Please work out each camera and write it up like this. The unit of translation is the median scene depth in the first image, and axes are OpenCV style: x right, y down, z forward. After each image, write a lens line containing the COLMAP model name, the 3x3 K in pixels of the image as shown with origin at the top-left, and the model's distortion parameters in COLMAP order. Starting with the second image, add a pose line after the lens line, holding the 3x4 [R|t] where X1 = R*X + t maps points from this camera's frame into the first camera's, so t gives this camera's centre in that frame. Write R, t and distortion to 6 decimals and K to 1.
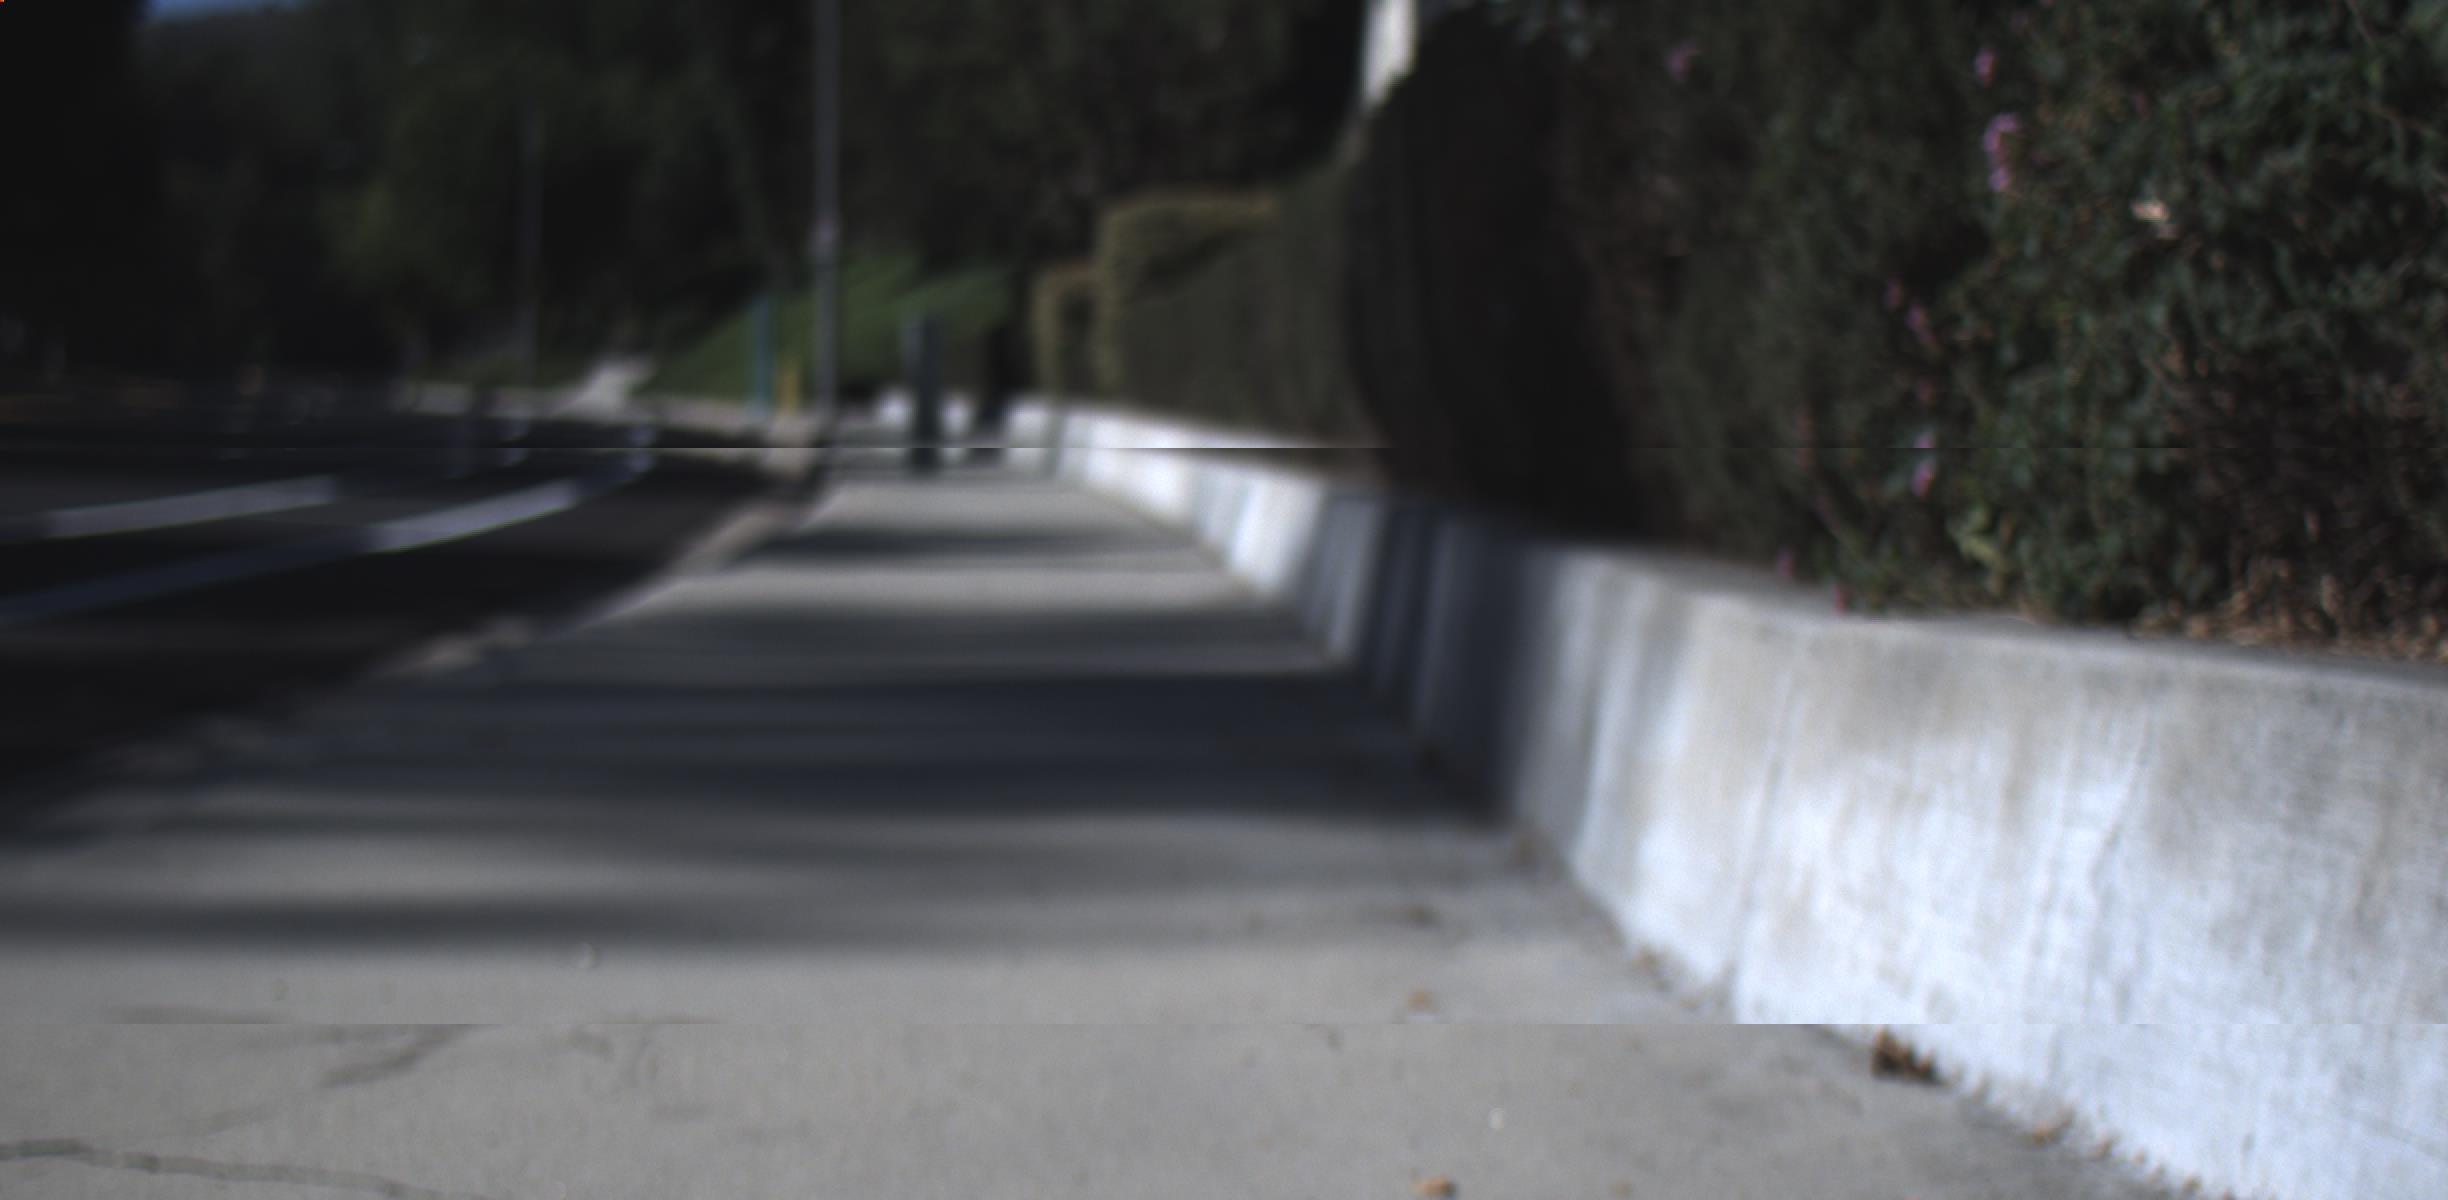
lens RADIAL K [[3786.8, 0, 1228.1], [0, 3786.8, 603.3], [0, 0, 1]] dist [0.001452, -0.044536]
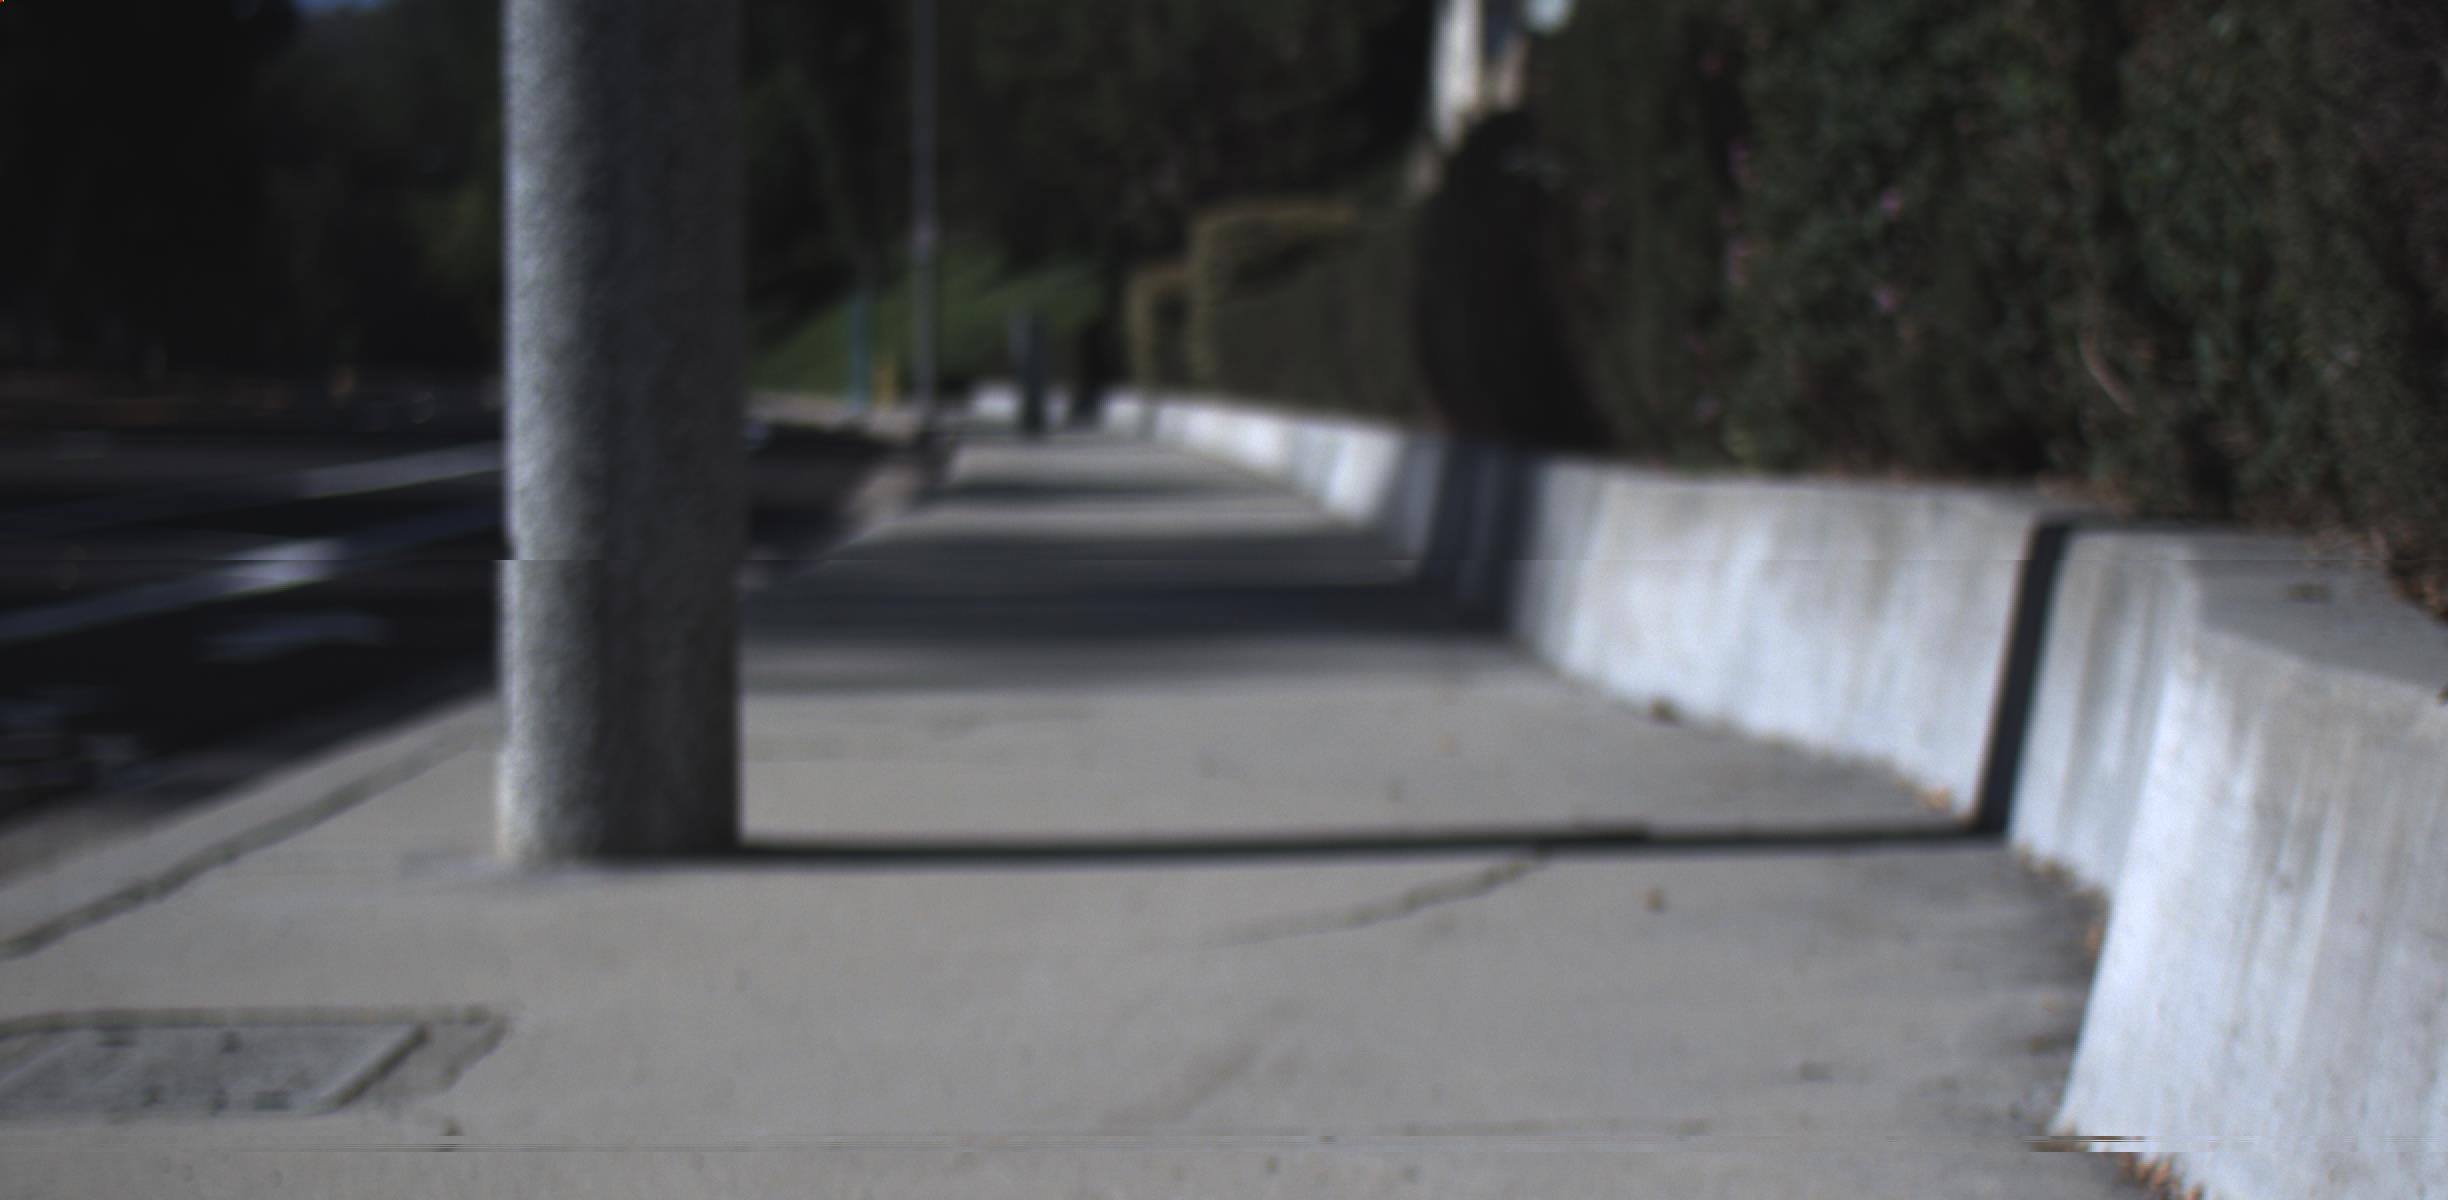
lens RADIAL K [[3841.1, 0, 1222.4], [0, 3841.1, 599.8], [0, 0, 1]] dist [-0.026922, -0.017904]
pose [[0.999751, -0.008100, -0.020770, -0.002002], [0.008115, 0.999967, 0.000649, 0.004112], [0.020764, -0.000817, 0.999784, -0.074815]]
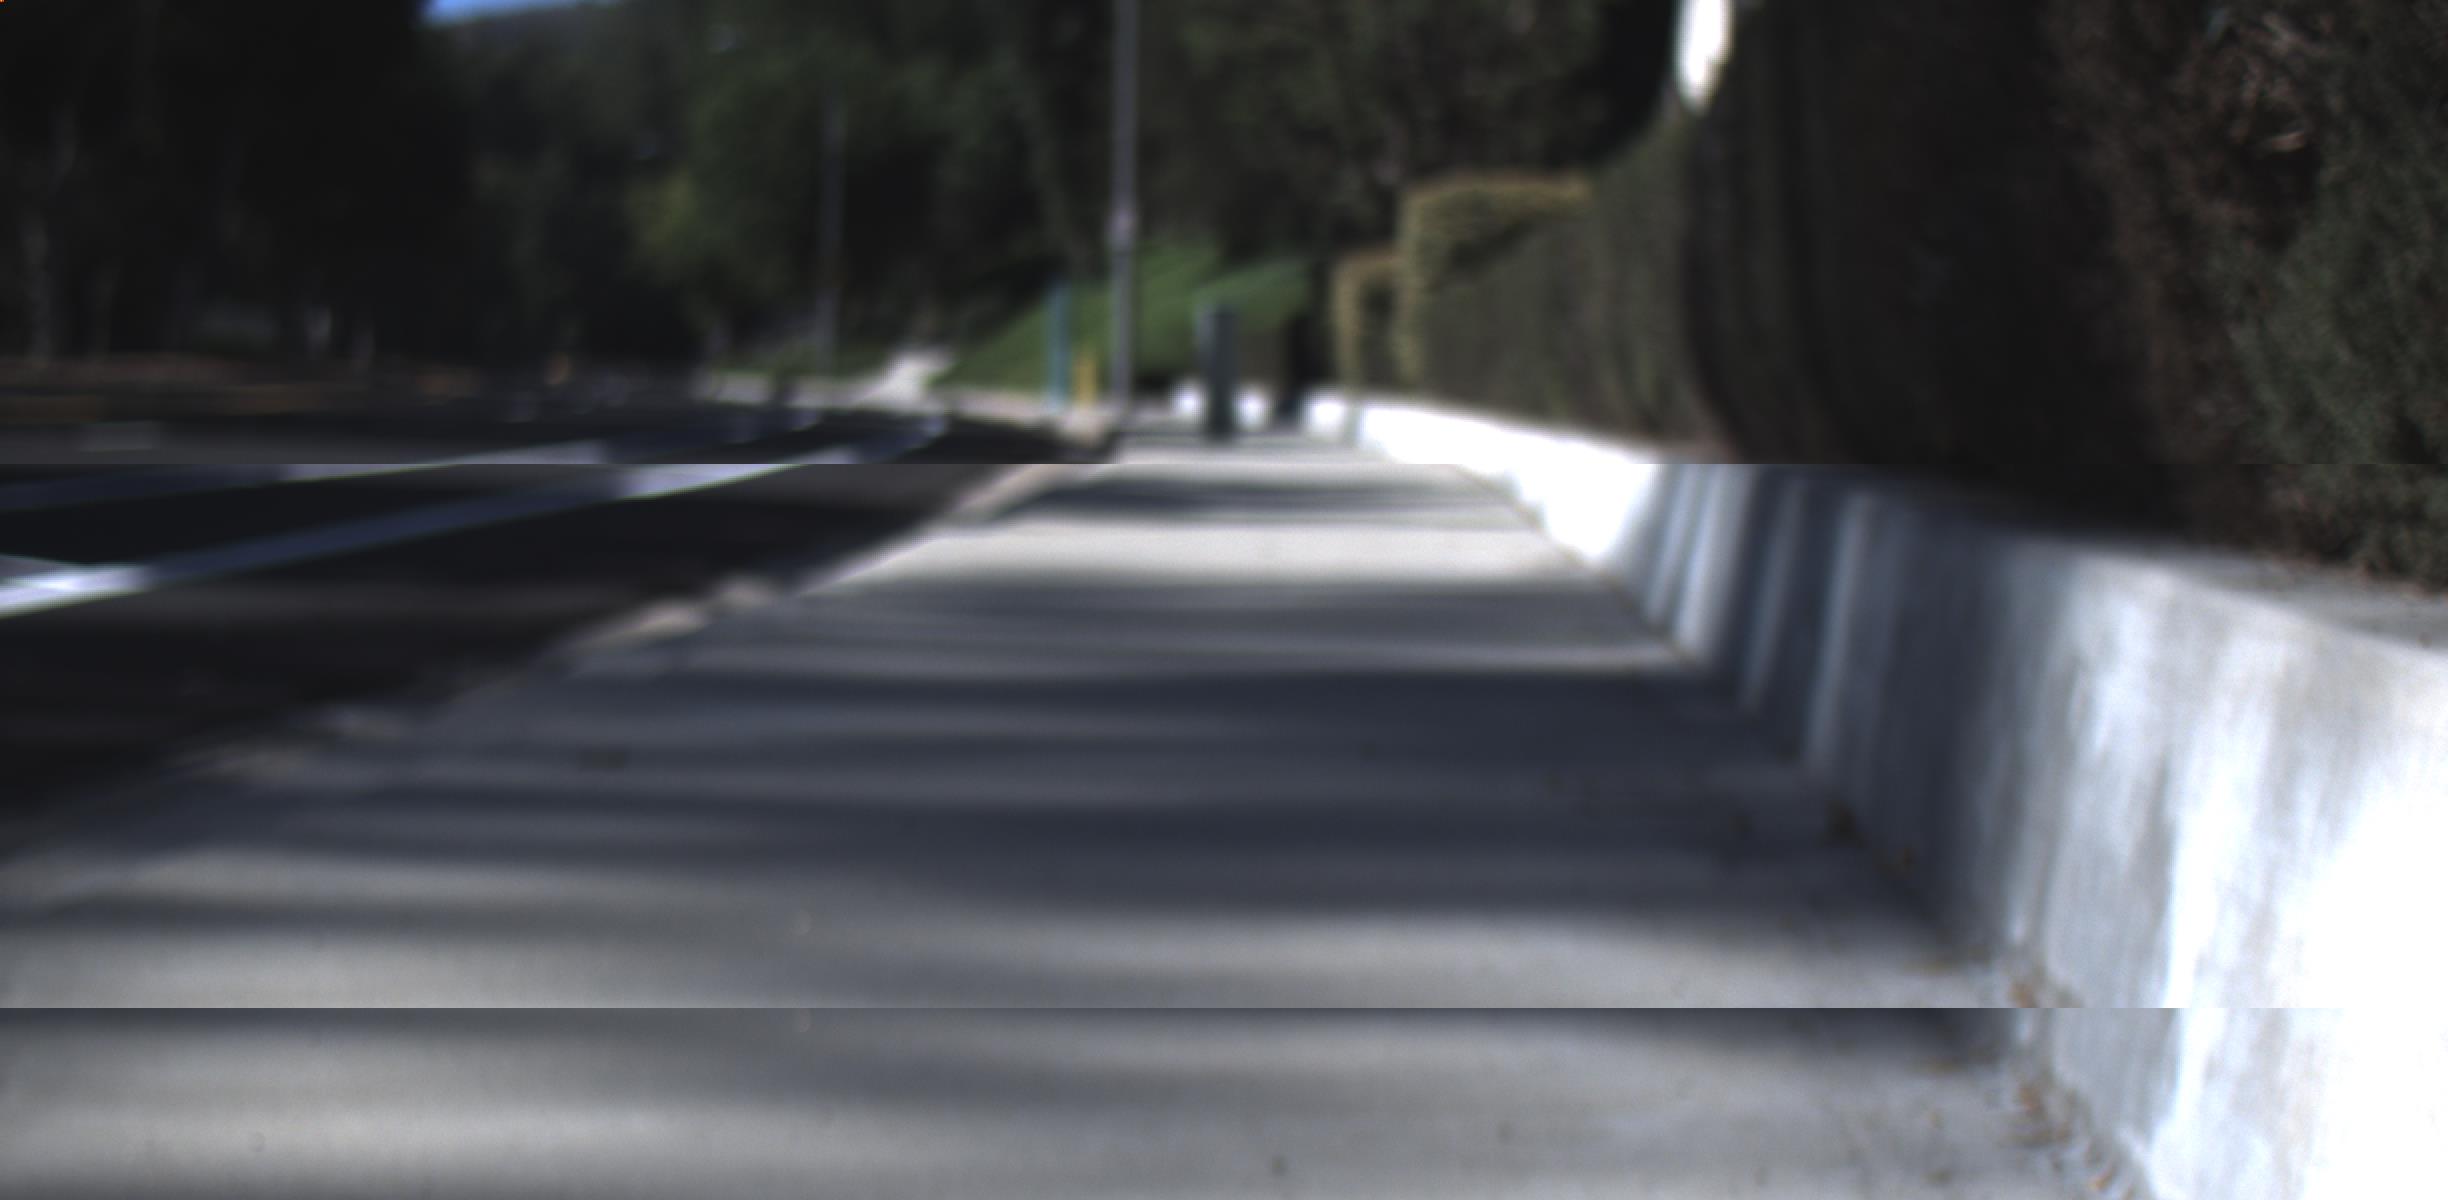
lens RADIAL K [[3793.0, 0, 1225.4], [0, 3793.0, 600.8], [0, 0, 1]] dist [0.004248, 0.017100]
pose [[0.996750, 0.011438, -0.079736, -0.000677], [-0.011417, 0.999935, 0.000712, -0.000723], [0.079738, 0.000201, 0.996816, 0.027697]]
